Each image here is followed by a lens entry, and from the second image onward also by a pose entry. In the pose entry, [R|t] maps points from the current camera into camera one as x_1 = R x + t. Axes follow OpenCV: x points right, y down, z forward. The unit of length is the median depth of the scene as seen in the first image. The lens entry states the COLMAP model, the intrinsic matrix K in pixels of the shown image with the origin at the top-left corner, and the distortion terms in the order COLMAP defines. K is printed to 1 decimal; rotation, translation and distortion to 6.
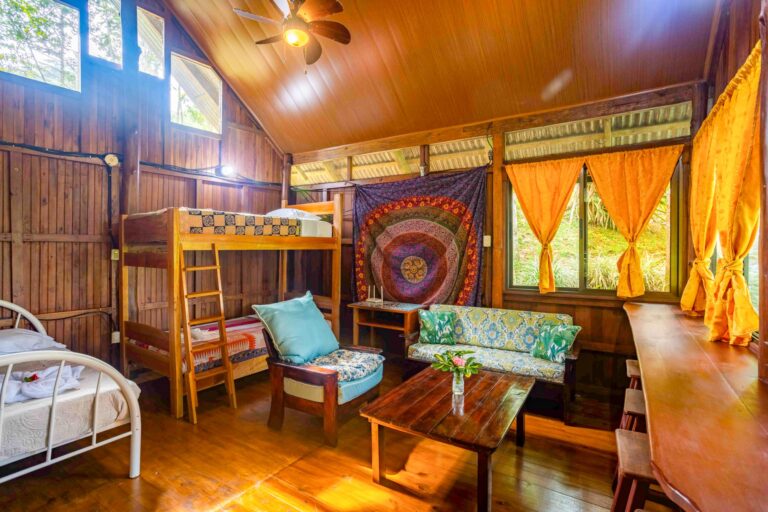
lens RADIAL K [[391.7, 0, 379.4], [0, 391.7, 255.9], [0, 0, 1]] dist [-0.035255, 0.046950]
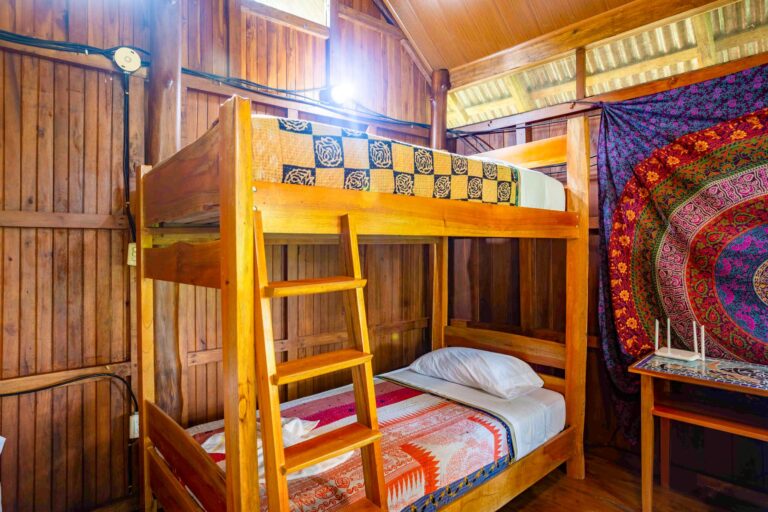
lens RADIAL K [[479.9, 0, 384.0], [0, 479.9, 256.0], [0, 0, 1]] dist [-0.000554, 0.000287]
pose [[0.974691, -0.012596, -0.223200, -0.225984], [0.010701, 0.999896, -0.009697, 0.007147], [0.223298, 0.007063, 0.974725, 0.450446]]
